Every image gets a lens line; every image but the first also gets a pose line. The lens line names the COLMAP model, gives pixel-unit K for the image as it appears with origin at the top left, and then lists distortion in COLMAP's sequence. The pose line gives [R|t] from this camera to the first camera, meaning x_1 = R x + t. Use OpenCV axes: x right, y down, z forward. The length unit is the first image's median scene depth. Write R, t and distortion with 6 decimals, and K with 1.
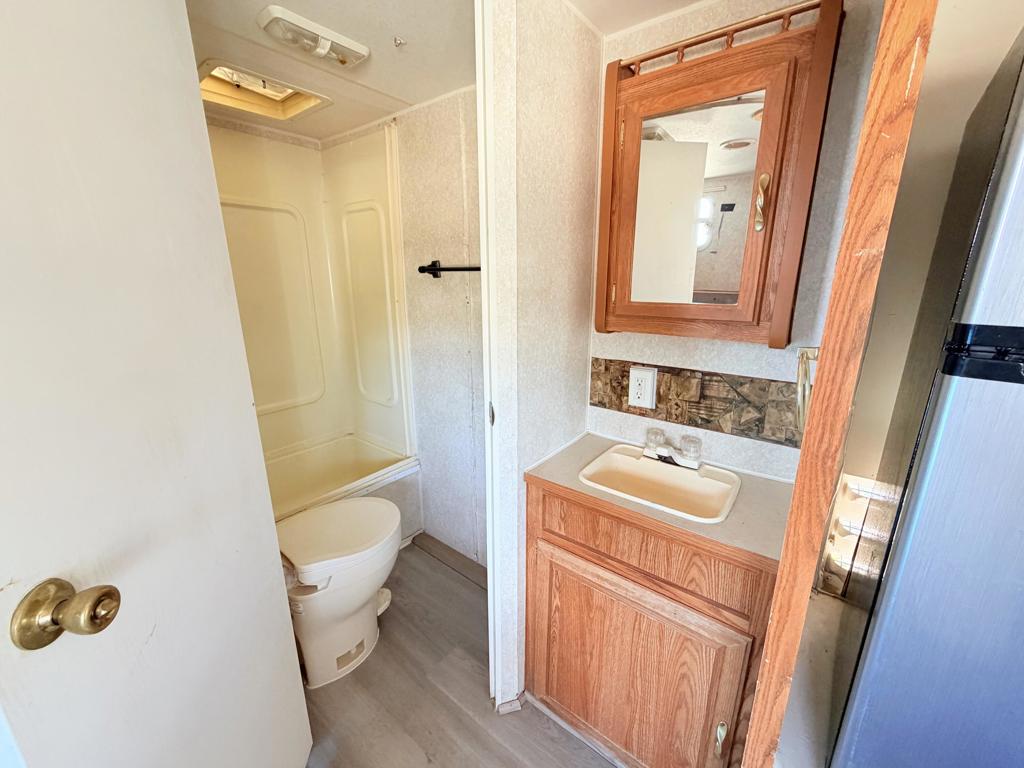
lens RADIAL K [[409.0, 0, 512.0], [0, 409.0, 384.0], [0, 0, 1]] dist [0.002390, -0.000126]
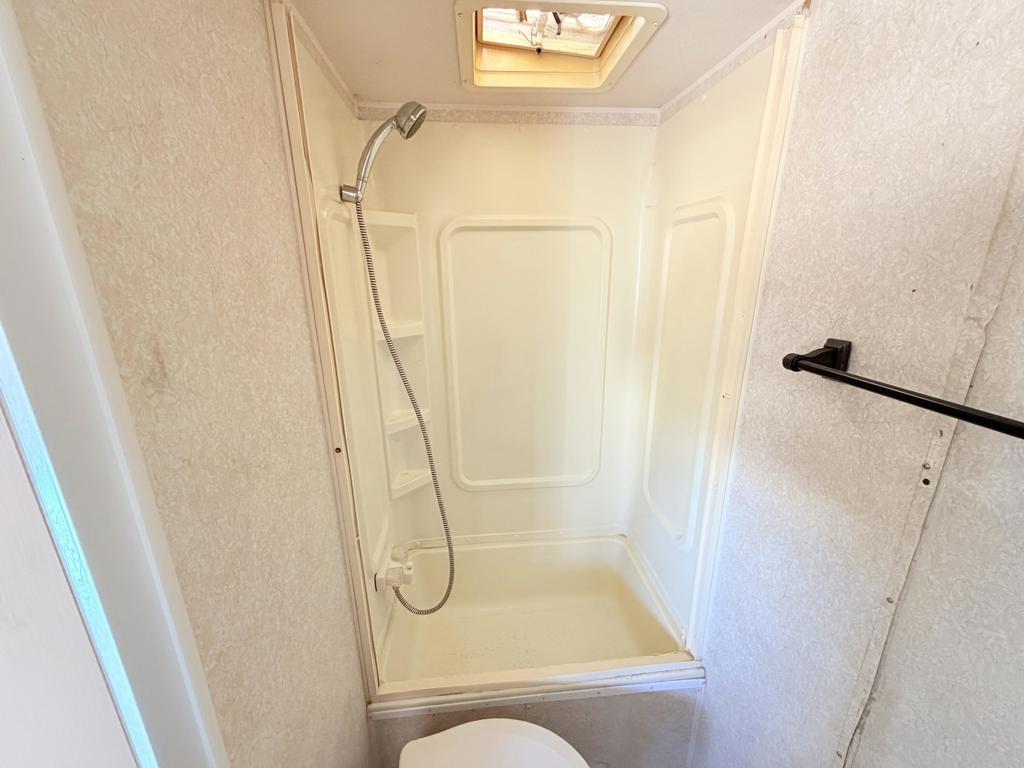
lens RADIAL K [[411.6, 0, 512.0], [0, 411.6, 384.0], [0, 0, 1]] dist [-0.000167, 0.000132]
pose [[0.684838, 0.198602, -0.701109, -0.112031], [-0.180881, 0.978361, 0.100455, -0.233105], [0.705889, 0.058022, 0.705943, 0.477804]]
